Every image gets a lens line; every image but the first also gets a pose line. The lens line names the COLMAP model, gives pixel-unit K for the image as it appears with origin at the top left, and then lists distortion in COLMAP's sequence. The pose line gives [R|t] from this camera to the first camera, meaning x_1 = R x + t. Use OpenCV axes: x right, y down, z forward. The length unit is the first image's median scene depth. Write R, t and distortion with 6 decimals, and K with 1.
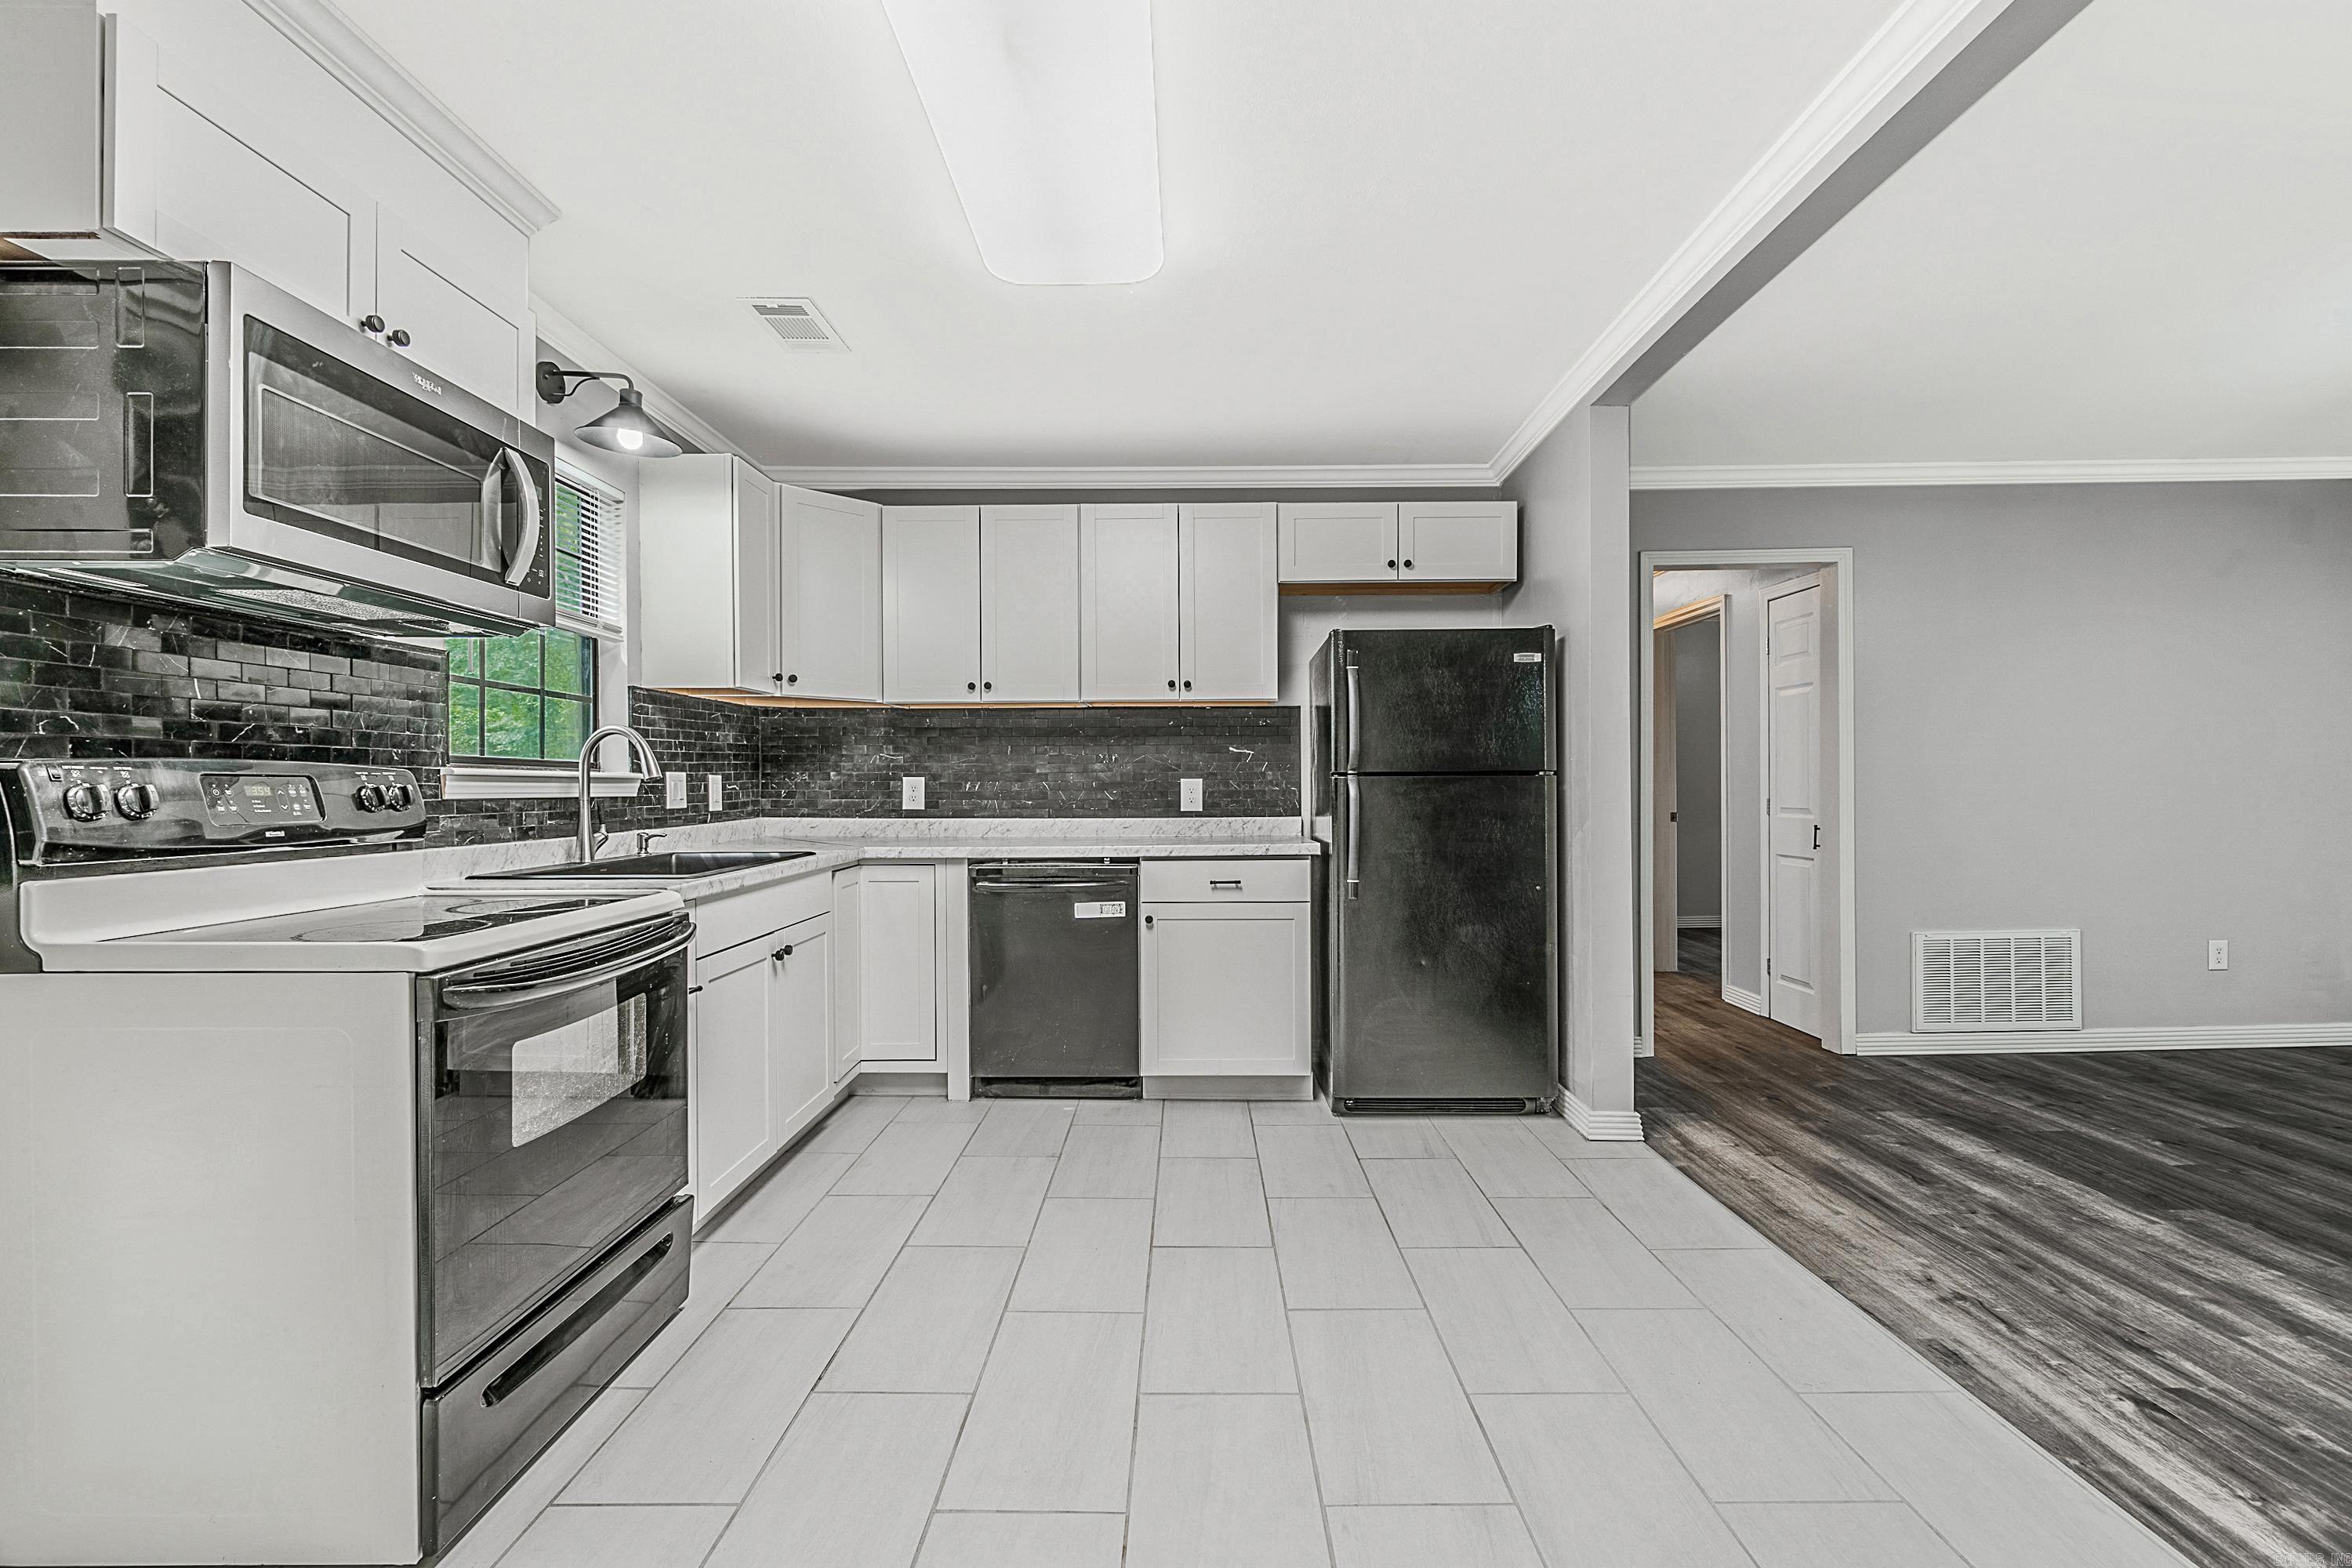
lens RADIAL K [[1009.9, 0, 1185.7], [0, 1009.9, 790.3], [0, 0, 1]] dist [-0.008294, -0.000584]
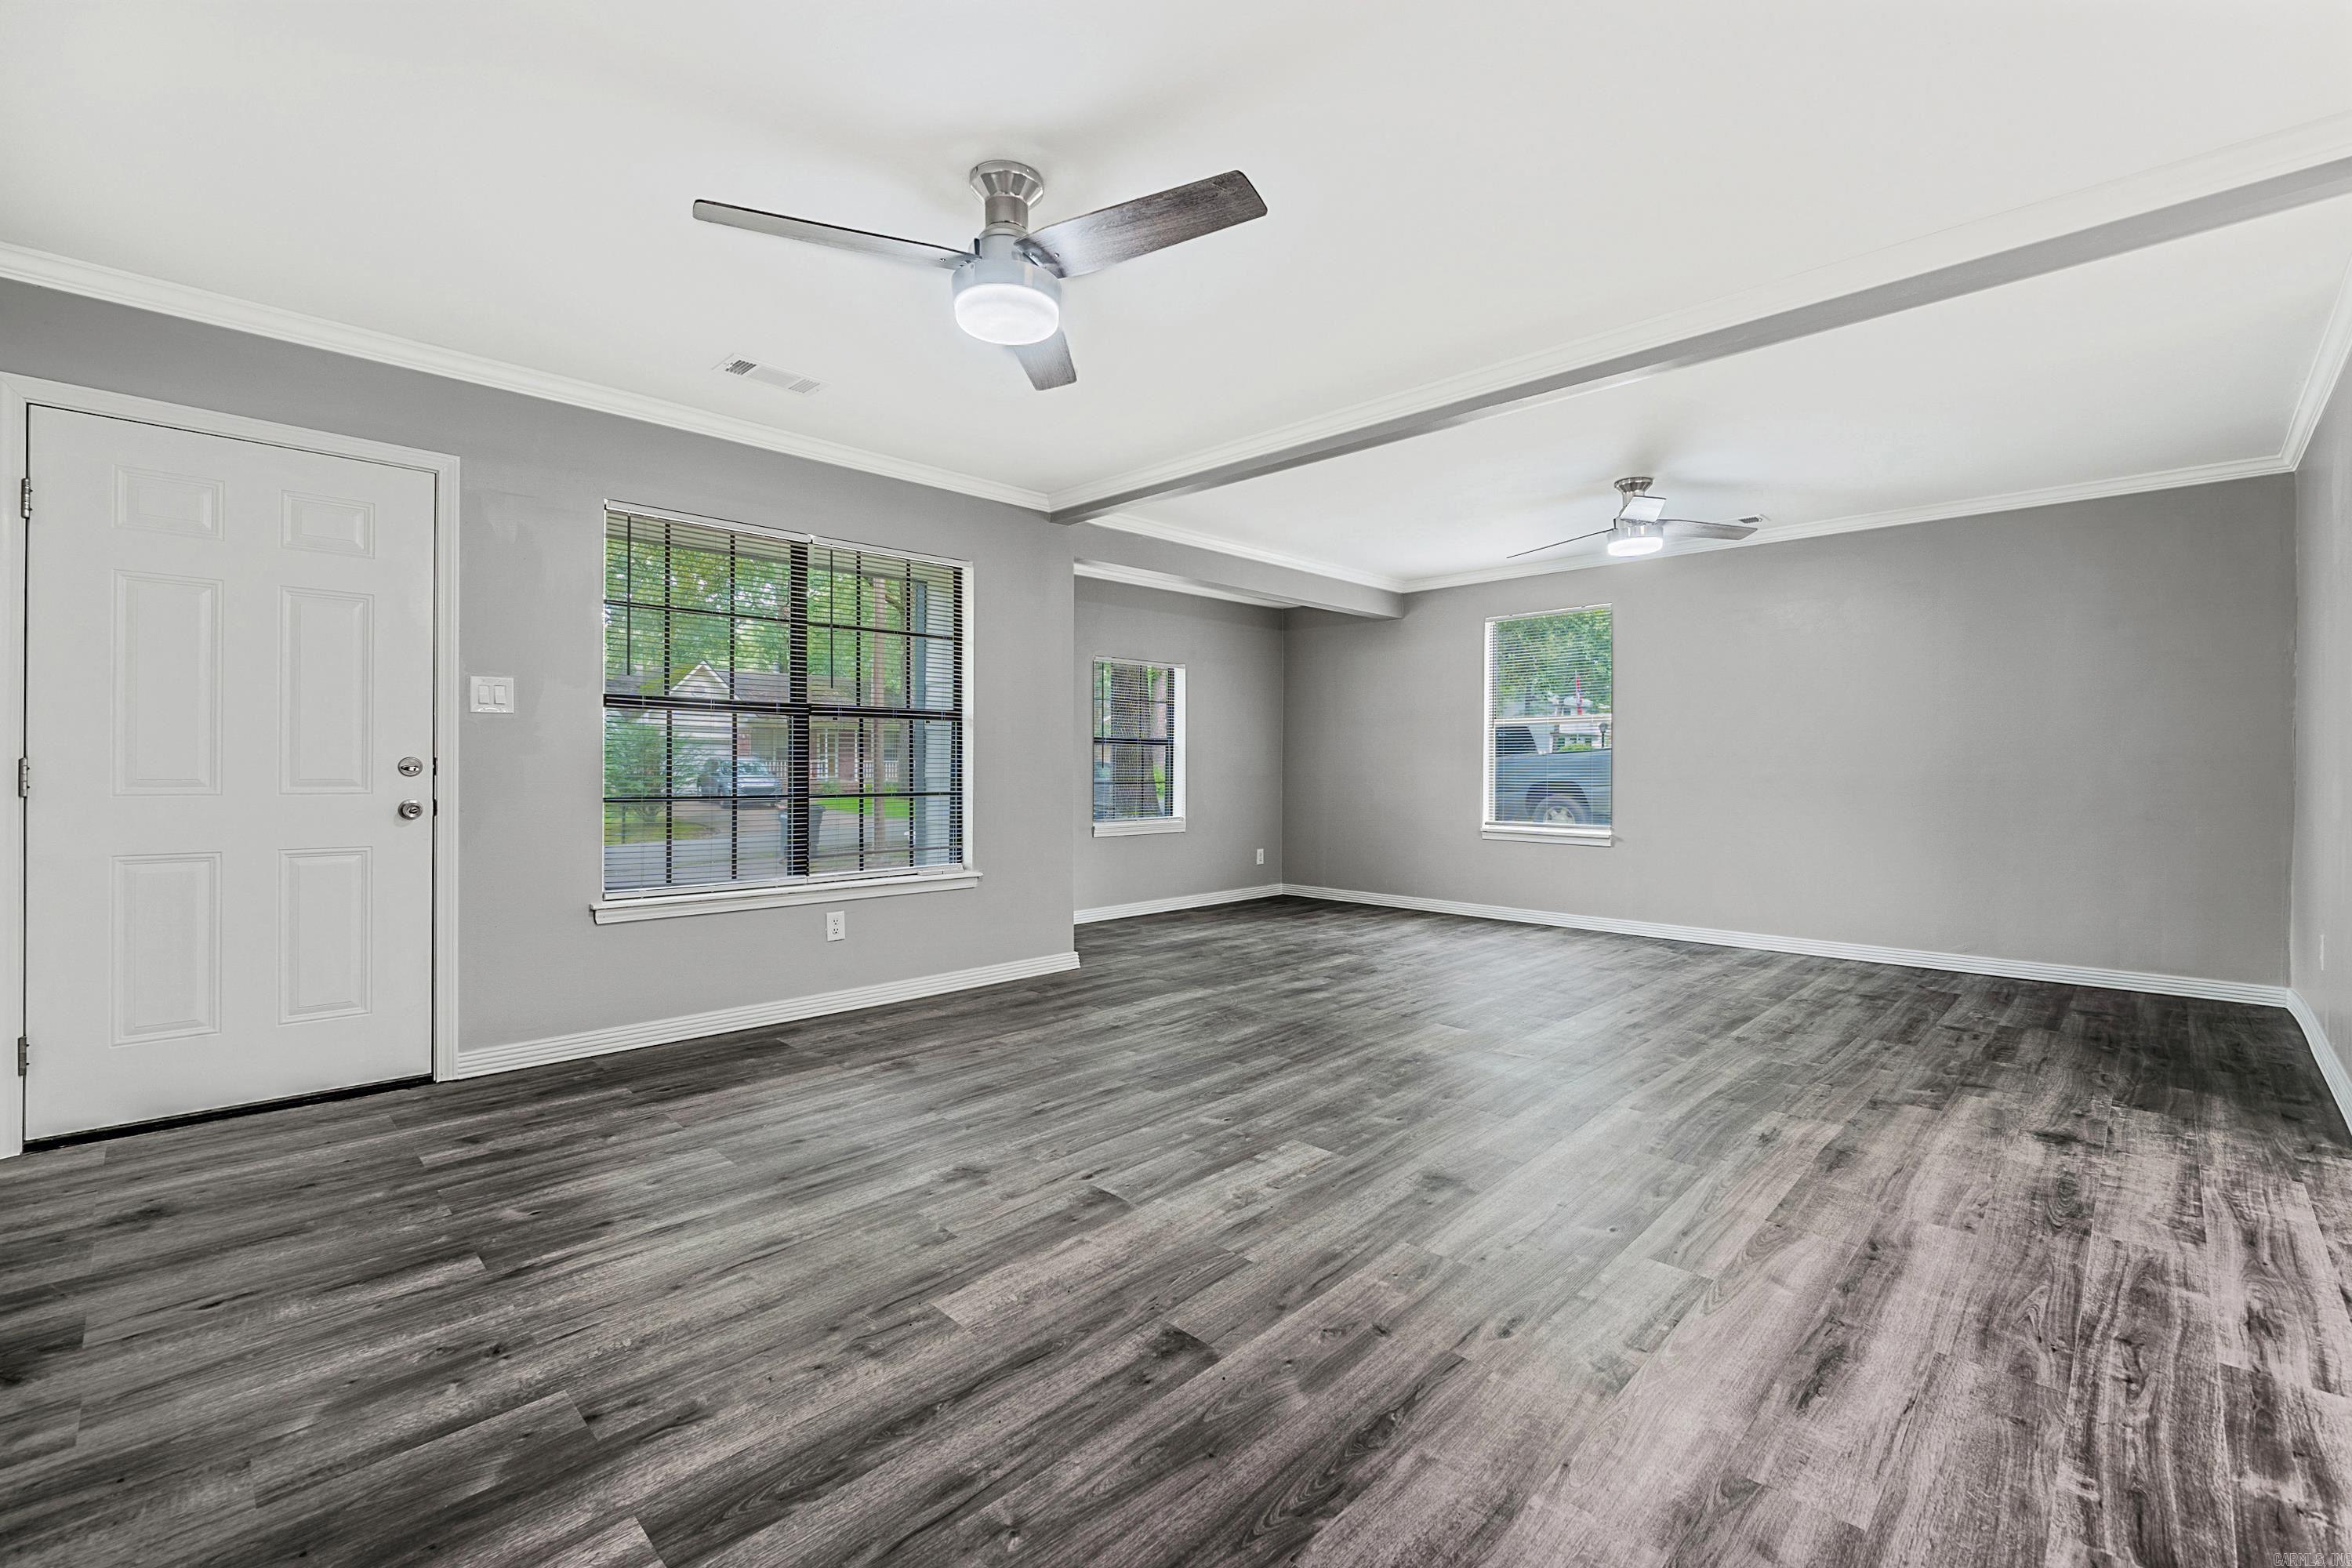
lens RADIAL K [[995.7, 0, 1176.5], [0, 995.7, 764.1], [0, 0, 1]] dist [-0.006544, -0.000537]
pose [[-0.714108, 0.009527, 0.699971, 0.520545], [0.007954, 0.999953, -0.005495, 0.002553], [-0.699990, 0.001643, -0.714151, 1.054795]]
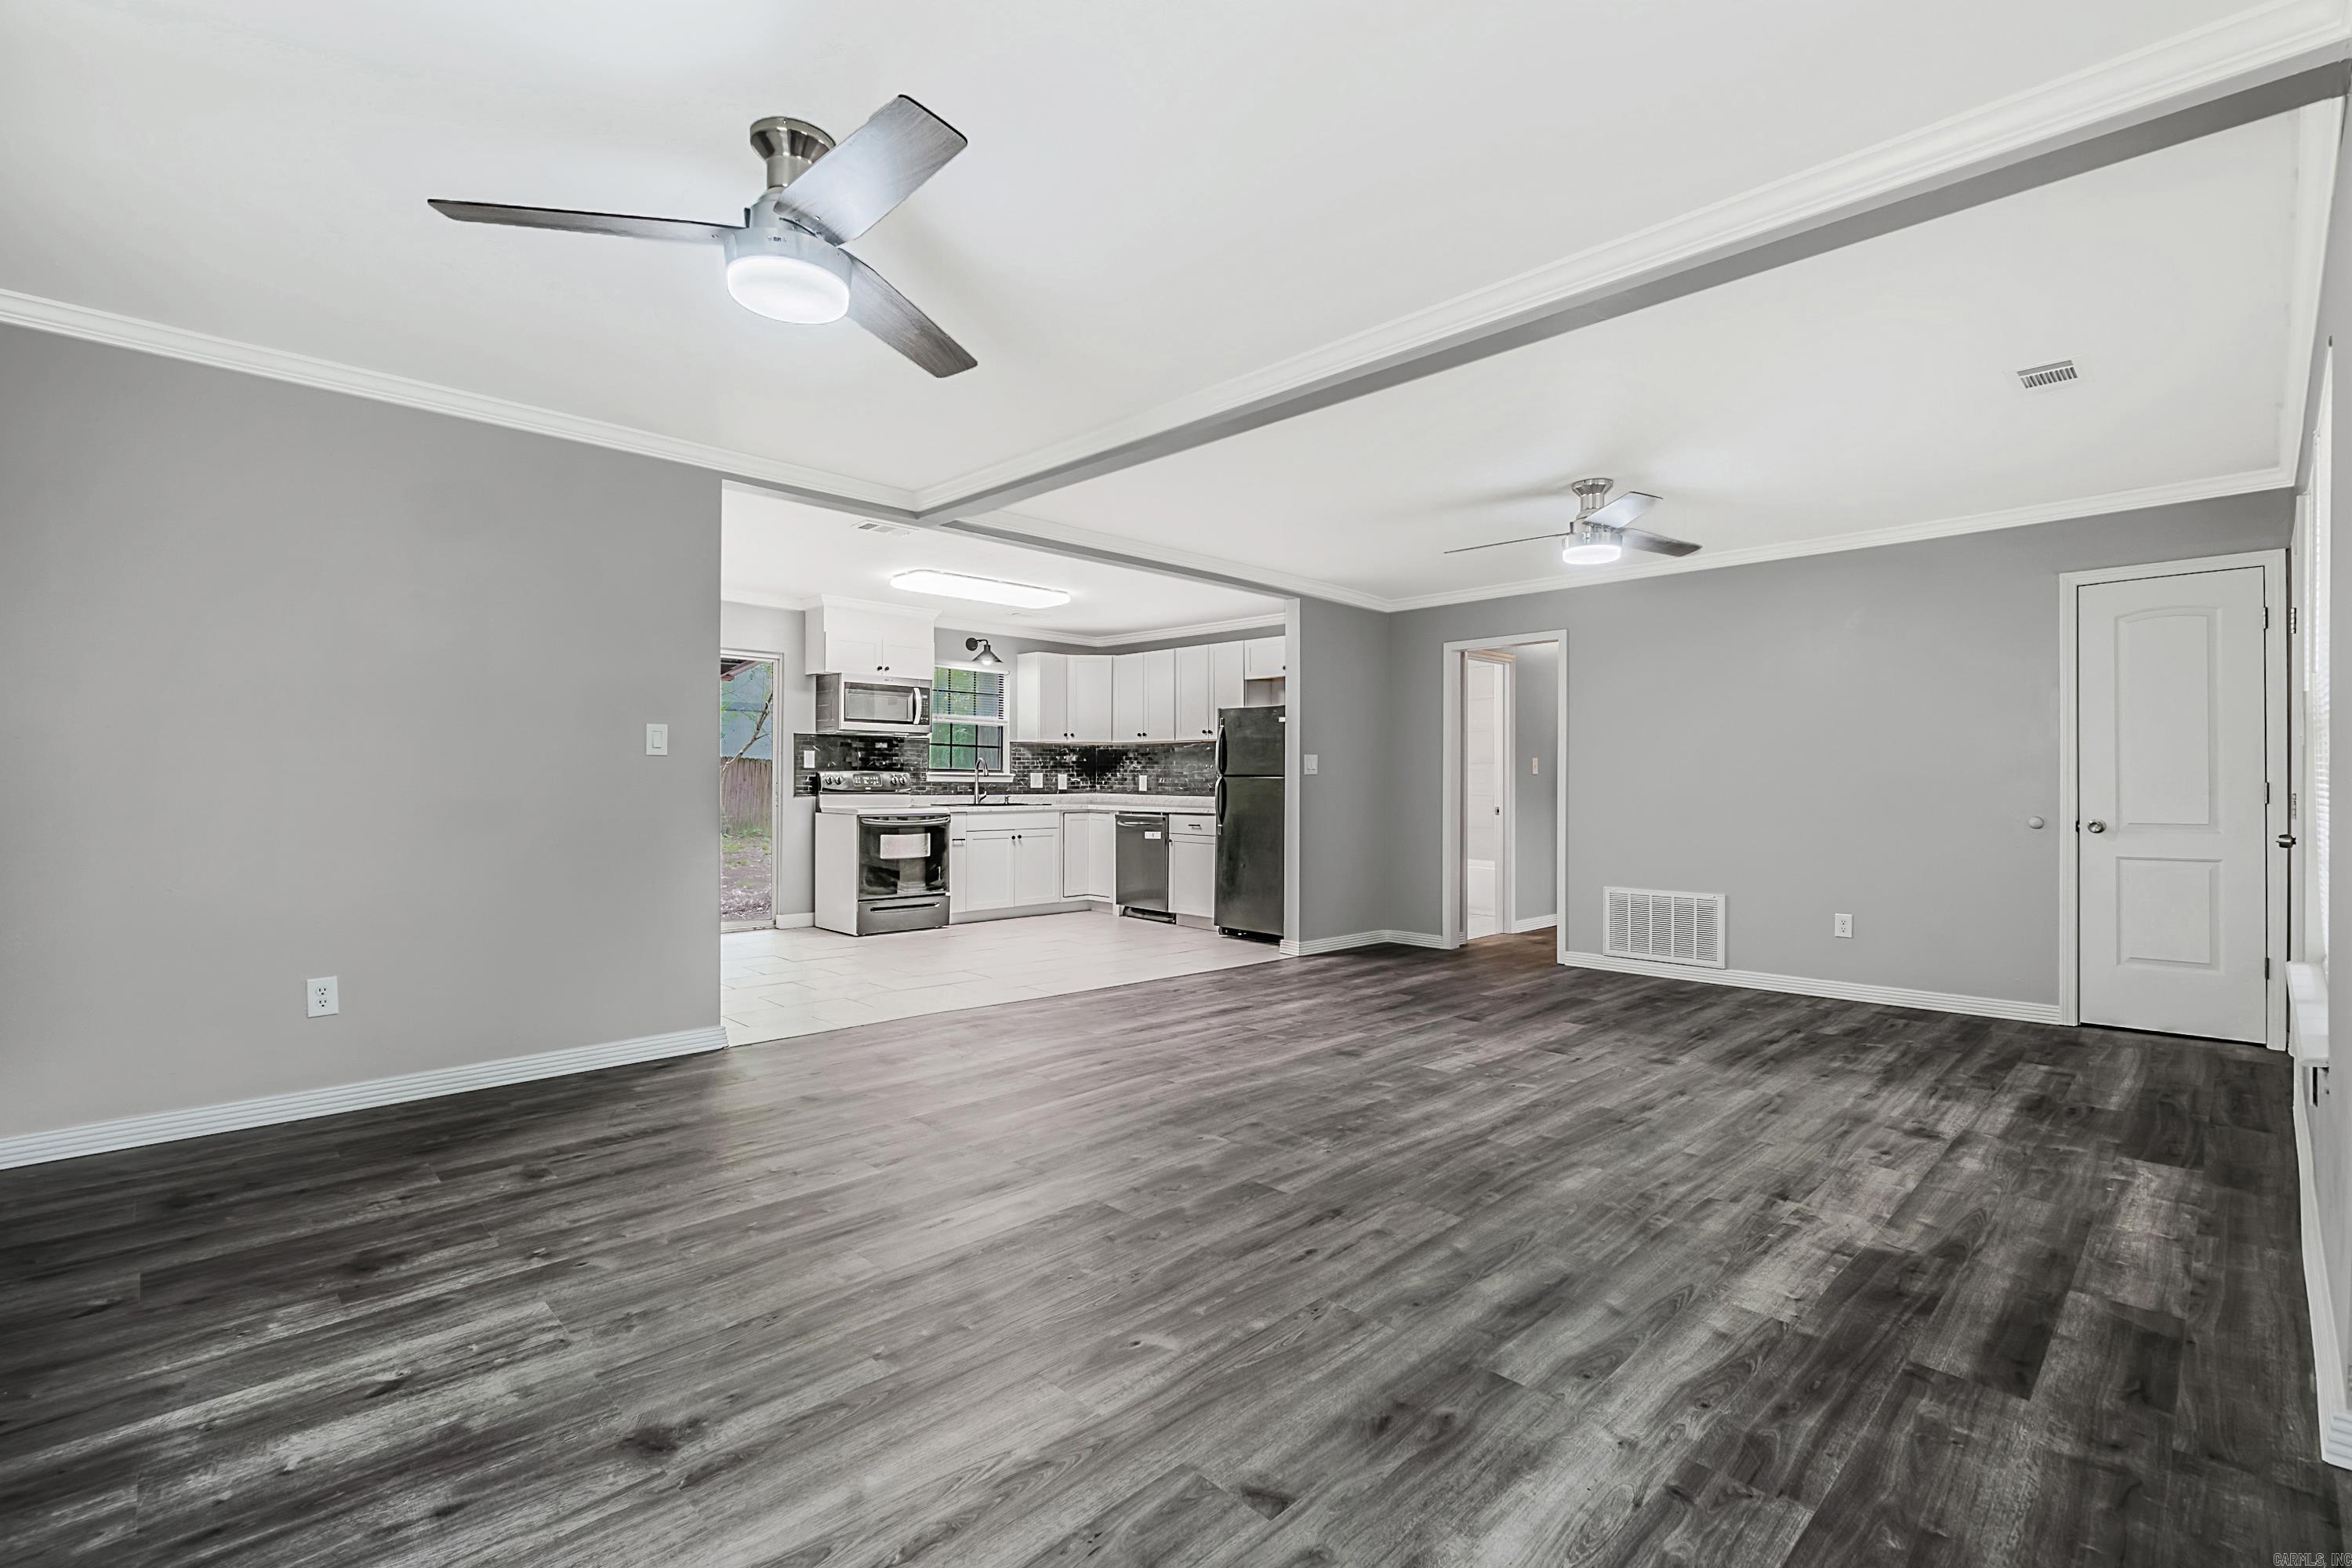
lens RADIAL K [[1057.5, 0, 1189.0], [0, 1057.5, 754.4], [0, 0, 1]] dist [-0.003472, -0.000846]
pose [[0.711746, -0.005254, -0.702417, 1.636996], [-0.015253, 0.999621, -0.022933, -0.009769], [0.702271, 0.027037, 0.711396, -0.632186]]
